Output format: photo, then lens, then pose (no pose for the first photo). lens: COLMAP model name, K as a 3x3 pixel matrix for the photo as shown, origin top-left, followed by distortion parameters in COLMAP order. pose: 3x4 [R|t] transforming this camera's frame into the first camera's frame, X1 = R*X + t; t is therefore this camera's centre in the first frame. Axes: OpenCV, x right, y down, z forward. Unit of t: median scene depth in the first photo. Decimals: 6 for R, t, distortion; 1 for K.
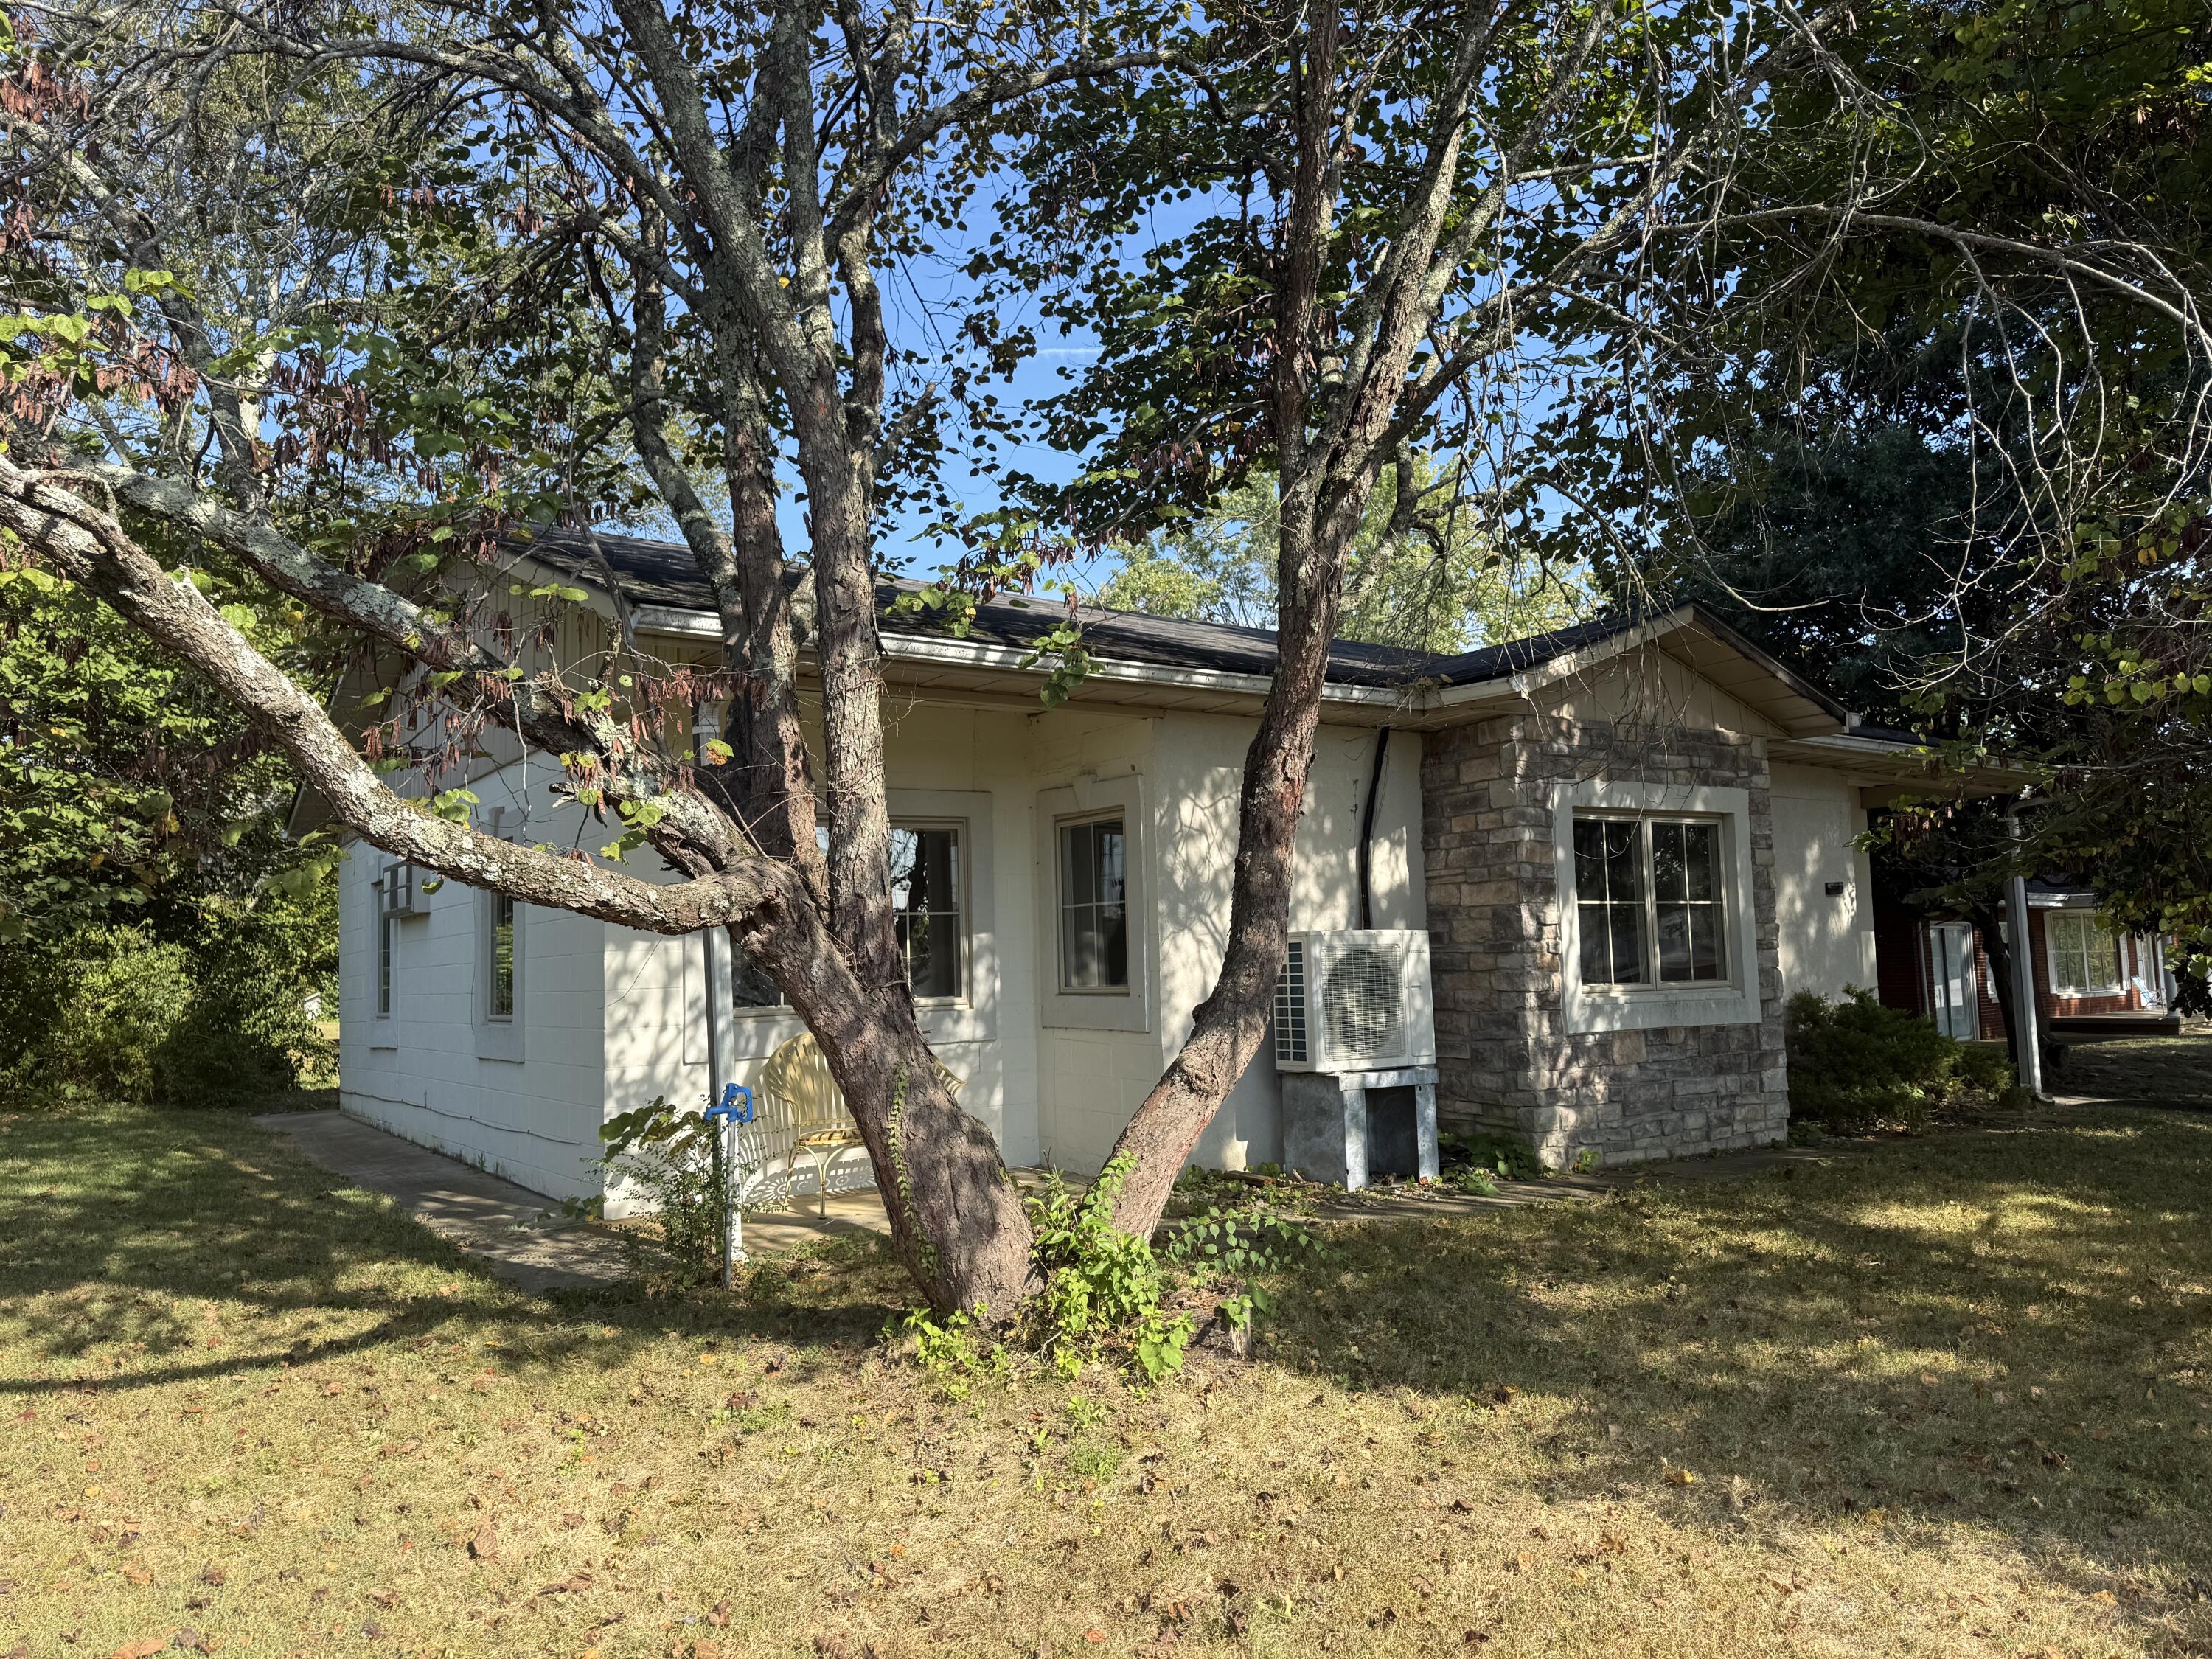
lens RADIAL K [[1559.3, 0, 1104.5], [0, 1559.3, 840.4], [0, 0, 1]] dist [0.057852, -0.066635]
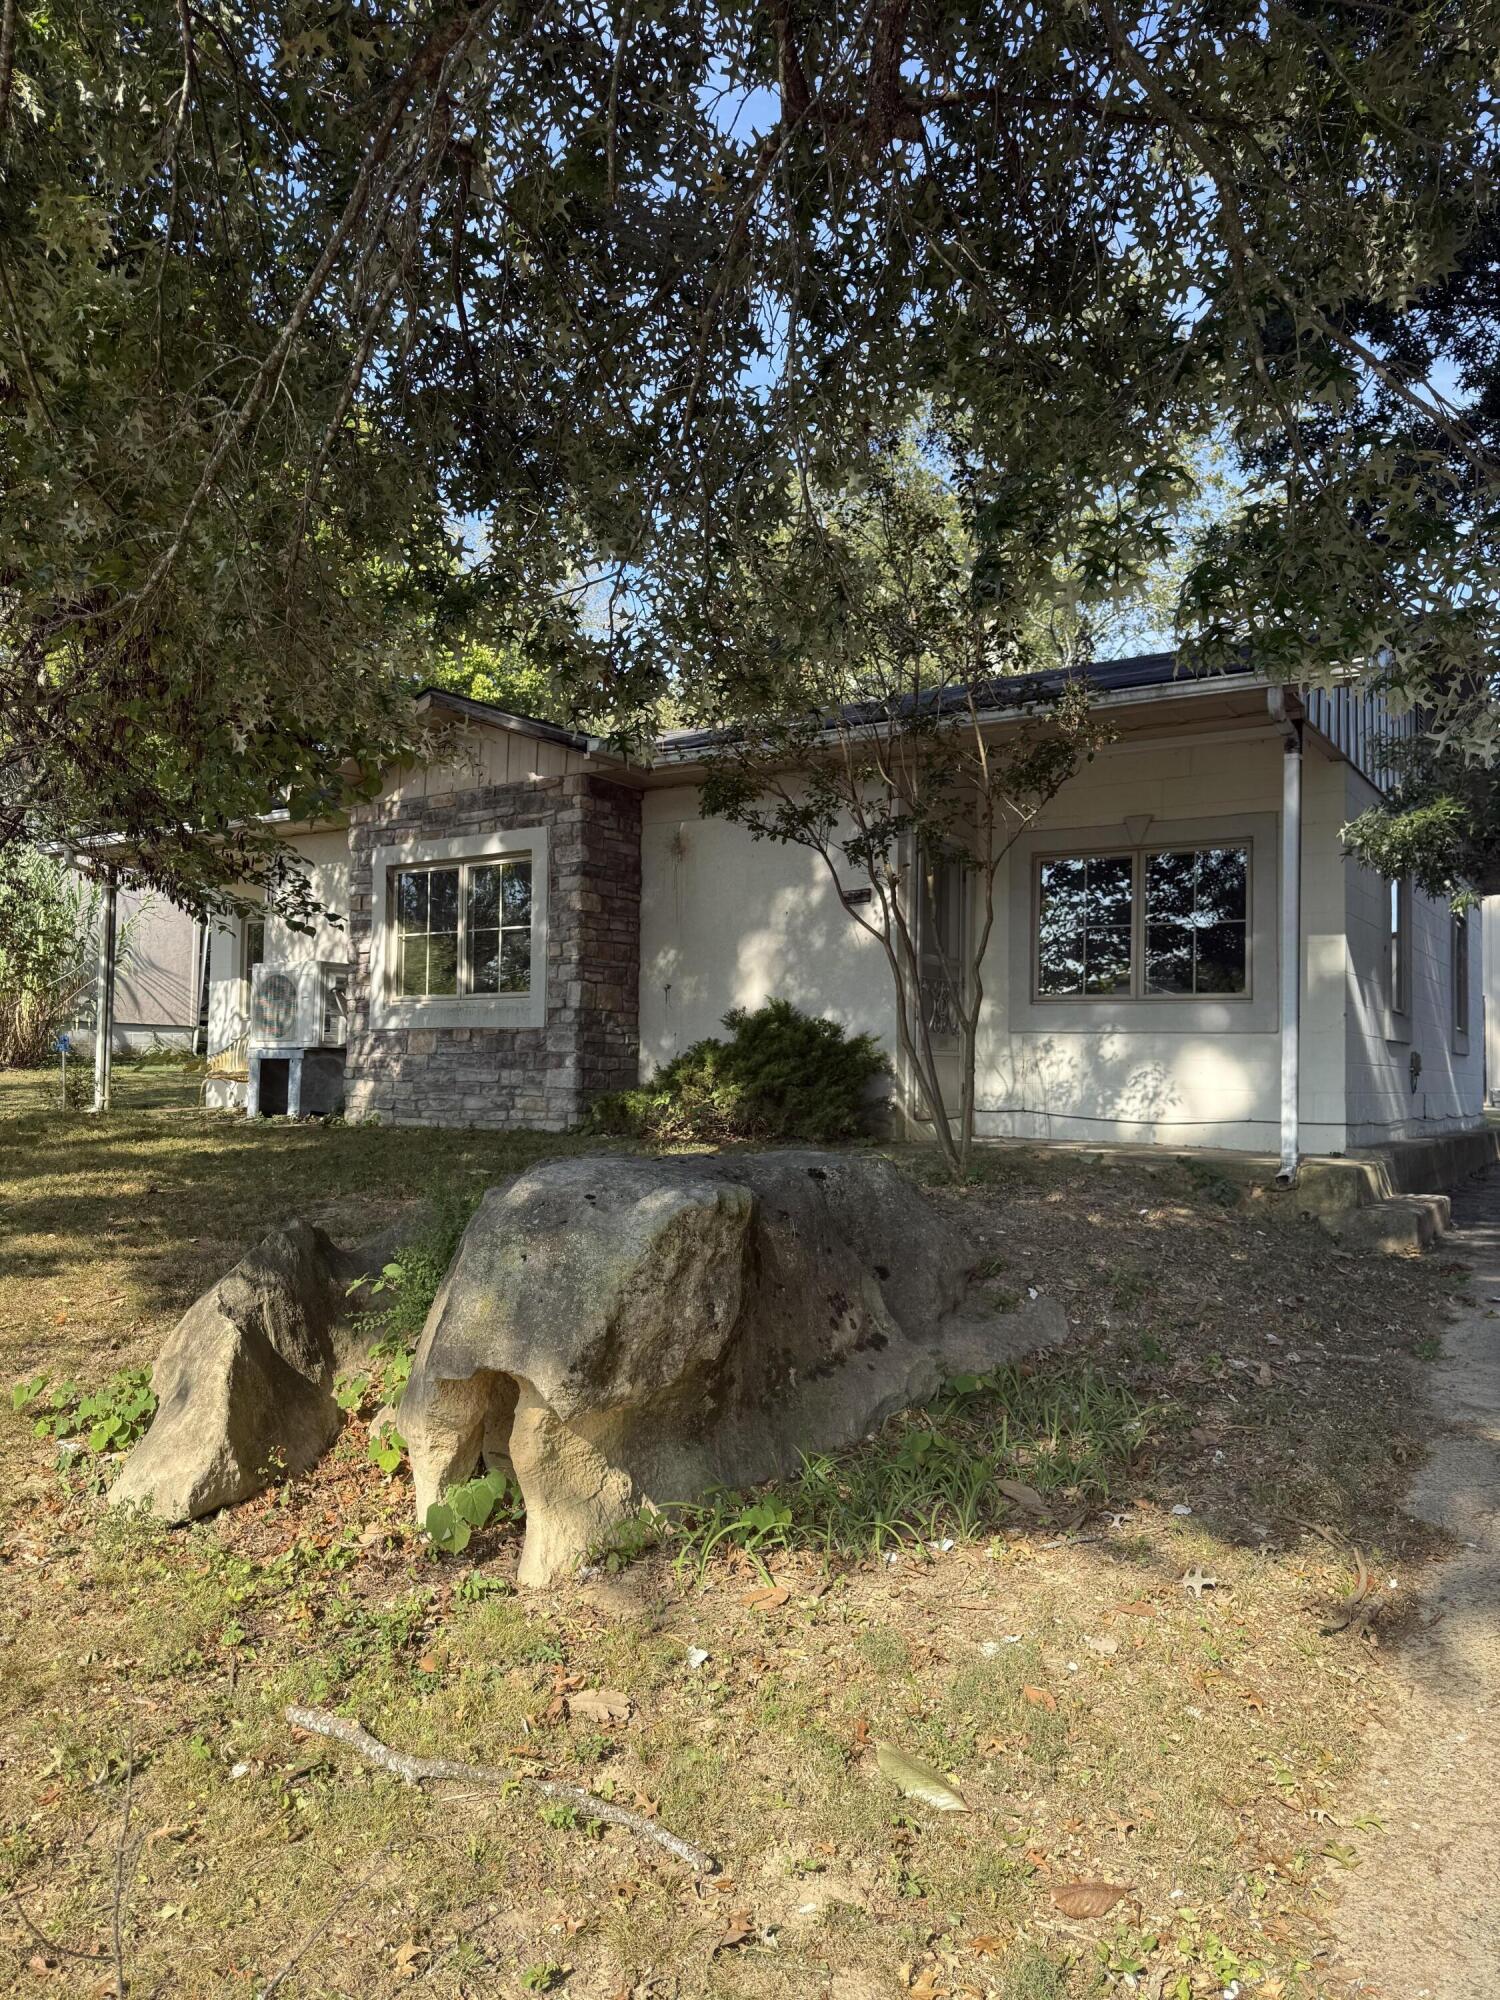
lens RADIAL K [[1409.8, 0, 750.0], [0, 1409.8, 993.5], [0, 0, 1]] dist [0.057852, -0.066635]
pose [[0.406394, 0.004911, -0.913685, 1.561445], [0.070277, 0.996855, 0.036617, 0.068348], [0.910991, -0.079092, 0.404771, 0.781290]]
